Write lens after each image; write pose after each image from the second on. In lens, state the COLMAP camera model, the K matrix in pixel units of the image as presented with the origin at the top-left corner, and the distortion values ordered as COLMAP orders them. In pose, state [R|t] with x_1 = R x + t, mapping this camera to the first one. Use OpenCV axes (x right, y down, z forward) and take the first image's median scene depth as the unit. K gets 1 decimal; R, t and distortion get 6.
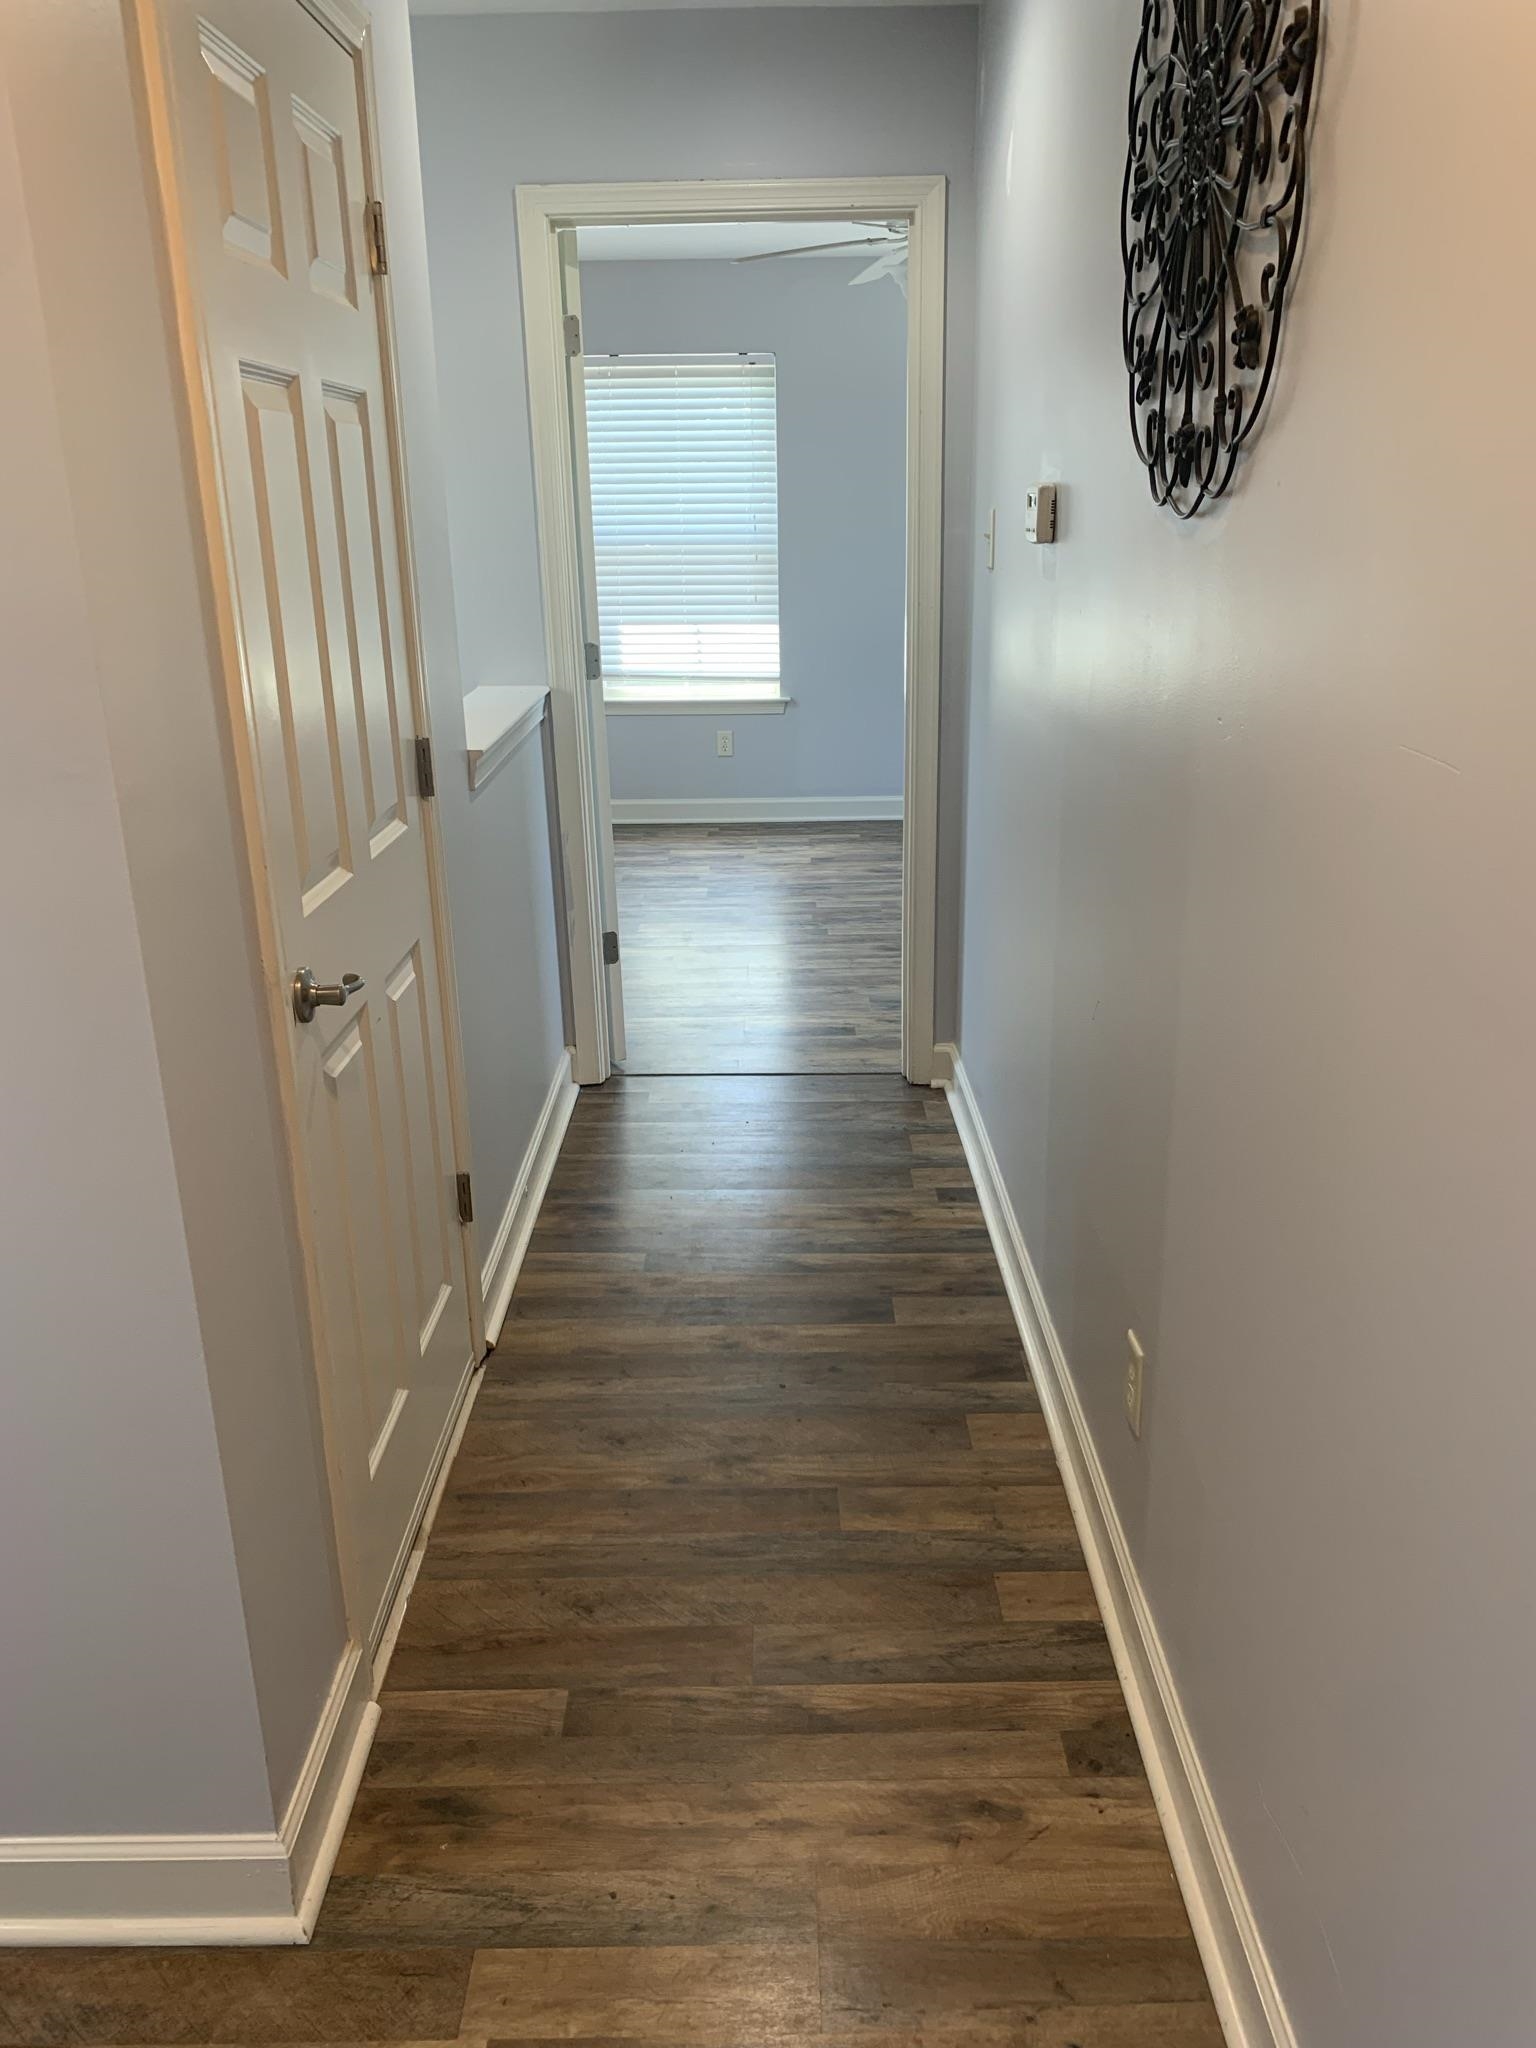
lens RADIAL K [[1555.7, 0, 770.8], [0, 1555.7, 1028.3], [0, 0, 1]] dist [0.002691, 0.002128]
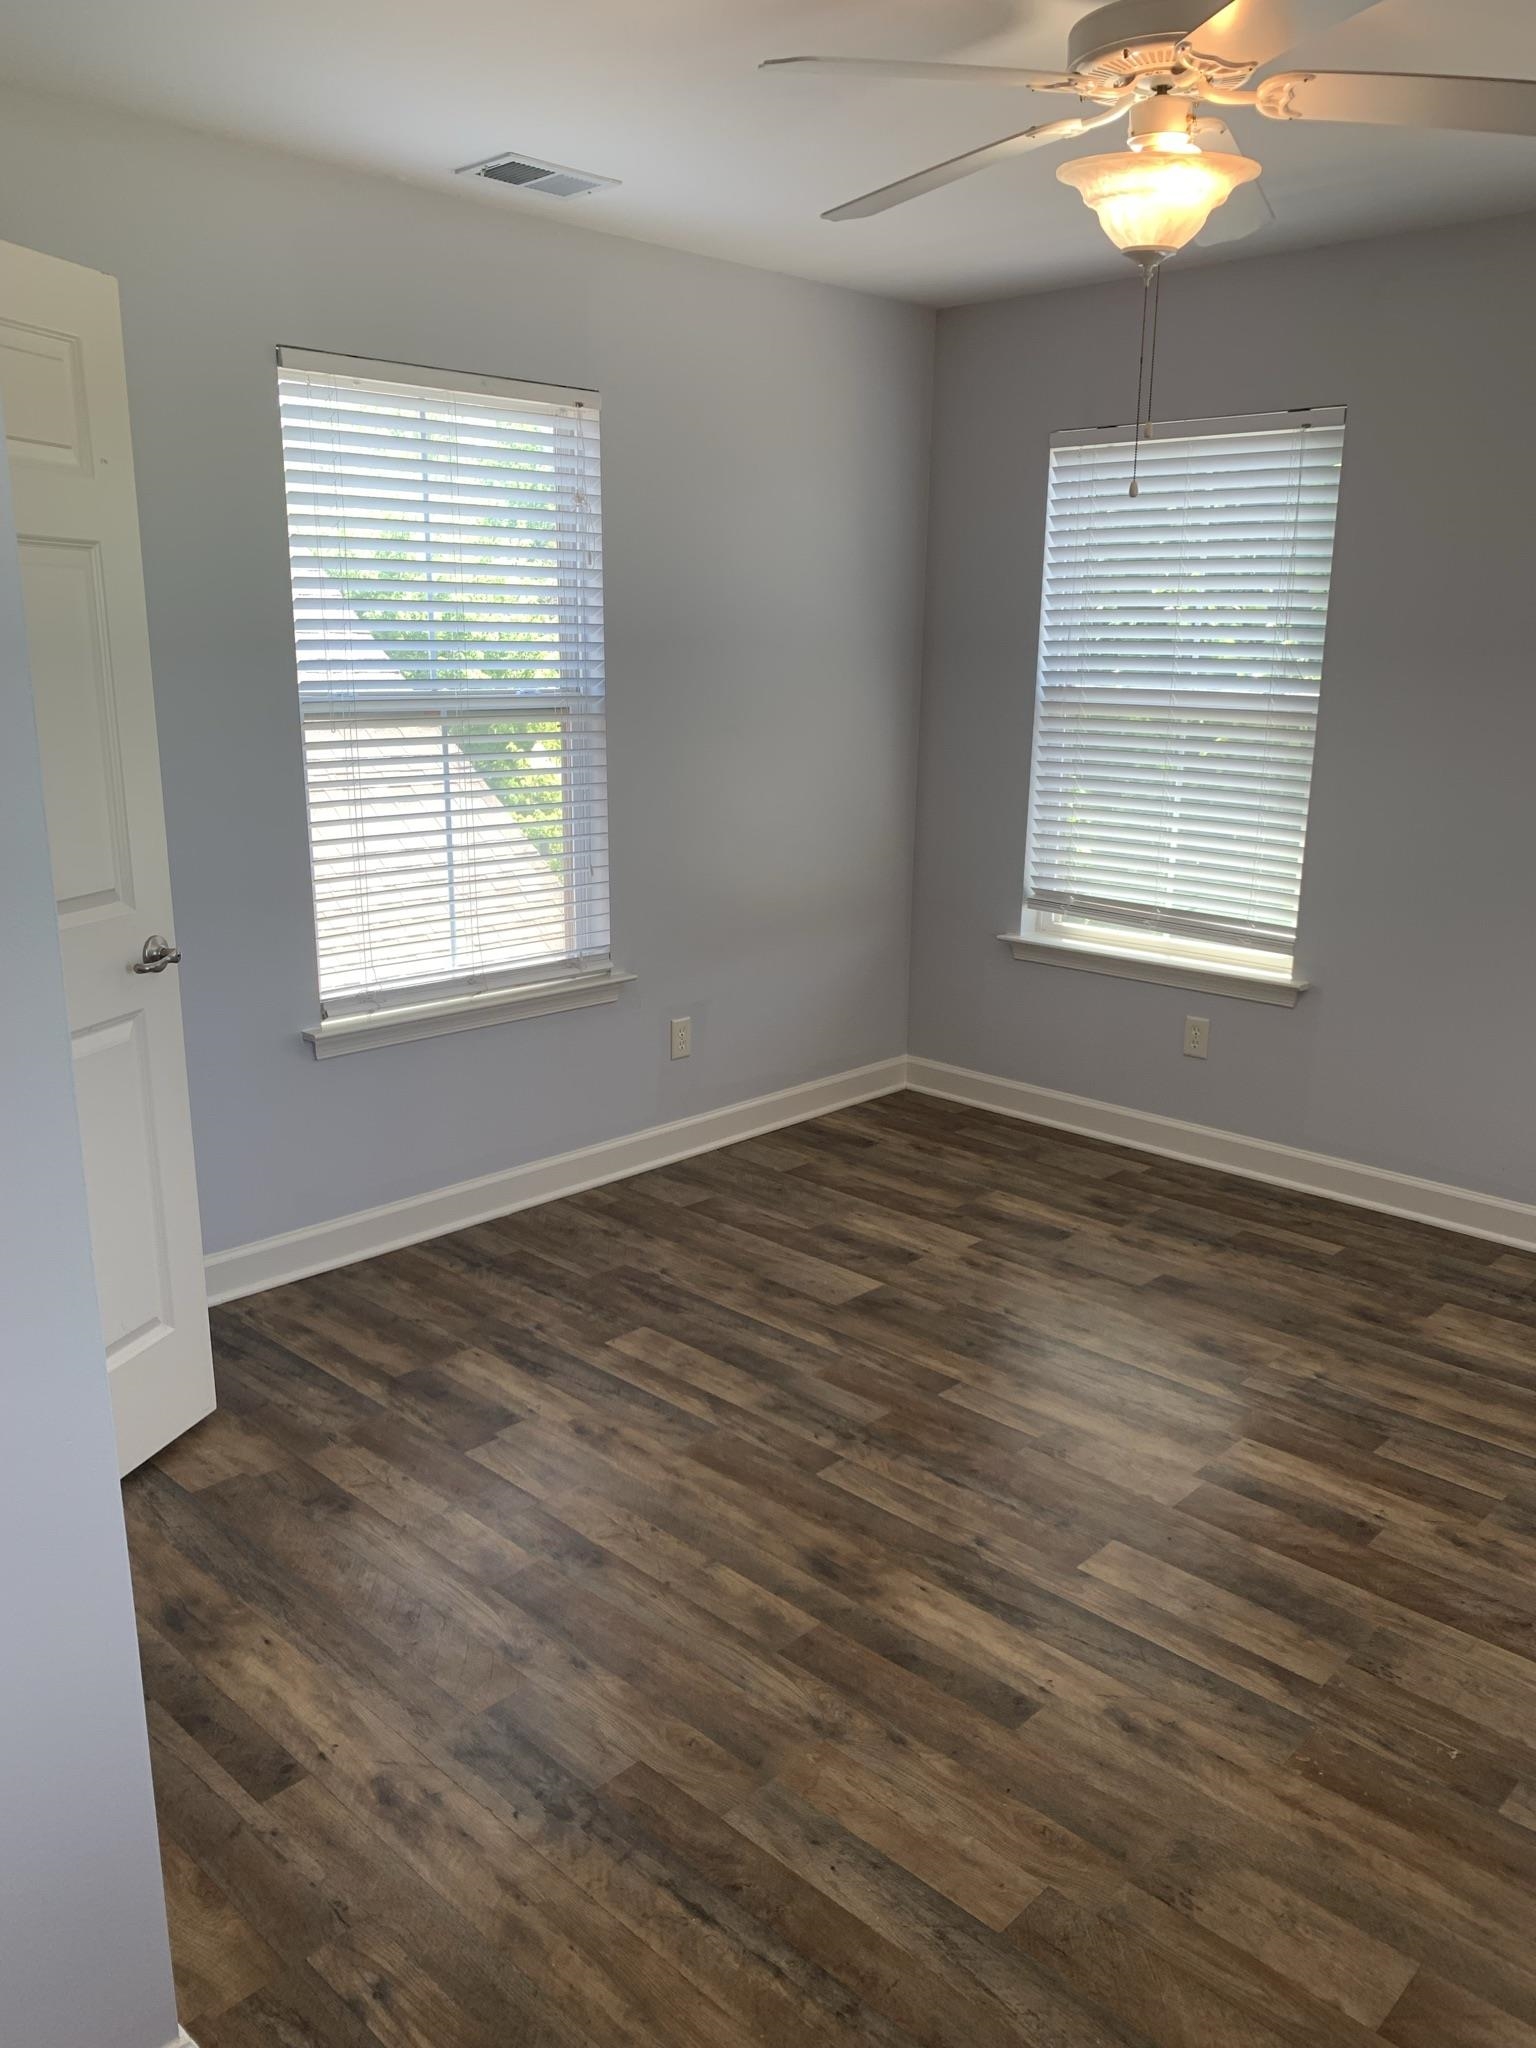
lens RADIAL K [[1555.7, 0, 761.5], [0, 1555.7, 1030.5], [0, 0, 1]] dist [0.002691, 0.002128]
pose [[-0.720416, -0.164985, 0.673633, -0.380981], [0.227153, 0.861588, 0.453947, -0.569674], [-0.655288, 0.480048, -0.583225, 1.654456]]
